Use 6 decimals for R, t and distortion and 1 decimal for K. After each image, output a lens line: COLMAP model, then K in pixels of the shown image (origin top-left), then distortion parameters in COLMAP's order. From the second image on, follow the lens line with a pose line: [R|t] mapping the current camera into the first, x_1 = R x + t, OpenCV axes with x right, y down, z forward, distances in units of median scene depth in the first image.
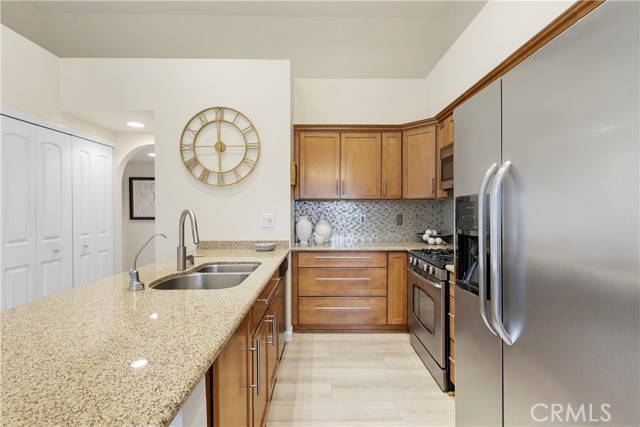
lens RADIAL K [[299.0, 0, 320.0], [0, 299.0, 213.5], [0, 0, 1]] dist [0.011125, -0.000013]
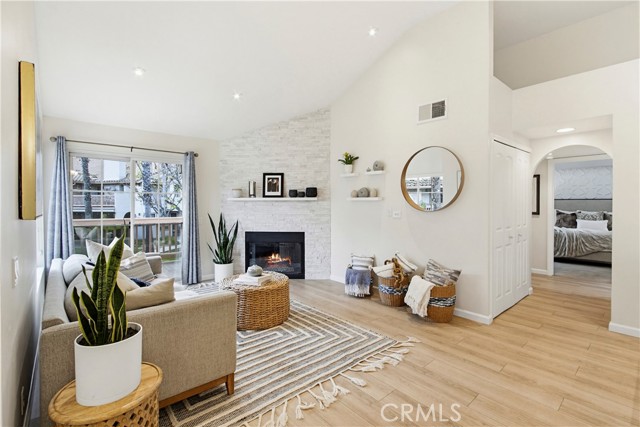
lens RADIAL K [[294.7, 0, 319.1], [0, 294.7, 204.9], [0, 0, 1]] dist [0.000958, 0.000116]
pose [[0.653315, 0.001687, -0.757084, -0.431476], [-0.006914, 0.999969, -0.003738, -0.007207], [0.757054, 0.007677, 0.653307, -0.460242]]
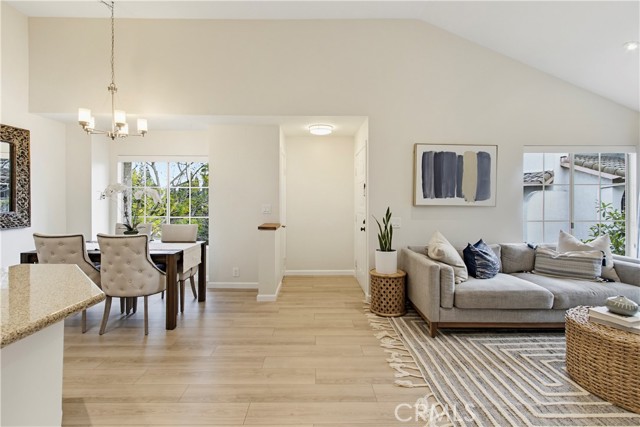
lens RADIAL K [[312.4, 0, 311.1], [0, 312.4, 199.1], [0, 0, 1]] dist [0.000067, -0.000072]
pose [[-0.999990, -0.001477, 0.004155, -0.707673], [-0.001415, 0.999890, 0.014796, -0.020834], [-0.004177, 0.014790, -0.999882, 0.832089]]
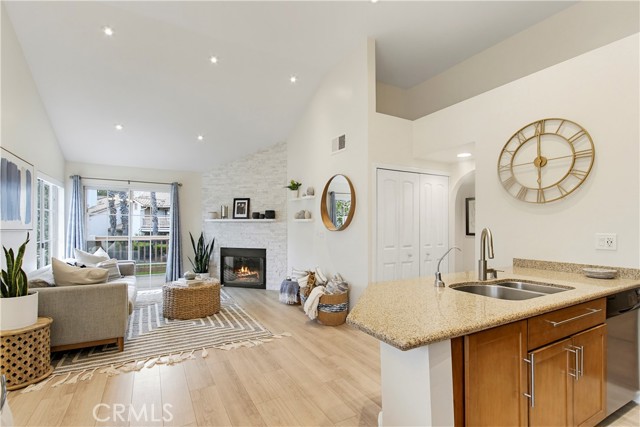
lens RADIAL K [[299.1, 0, 317.8], [0, 299.1, 224.2], [0, 0, 1]] dist [0.001020, 0.000081]
pose [[0.486579, -0.002431, -0.873633, 0.153711], [-0.012900, 0.999867, -0.009967, -0.005403], [0.873541, 0.016119, 0.486483, -0.078468]]
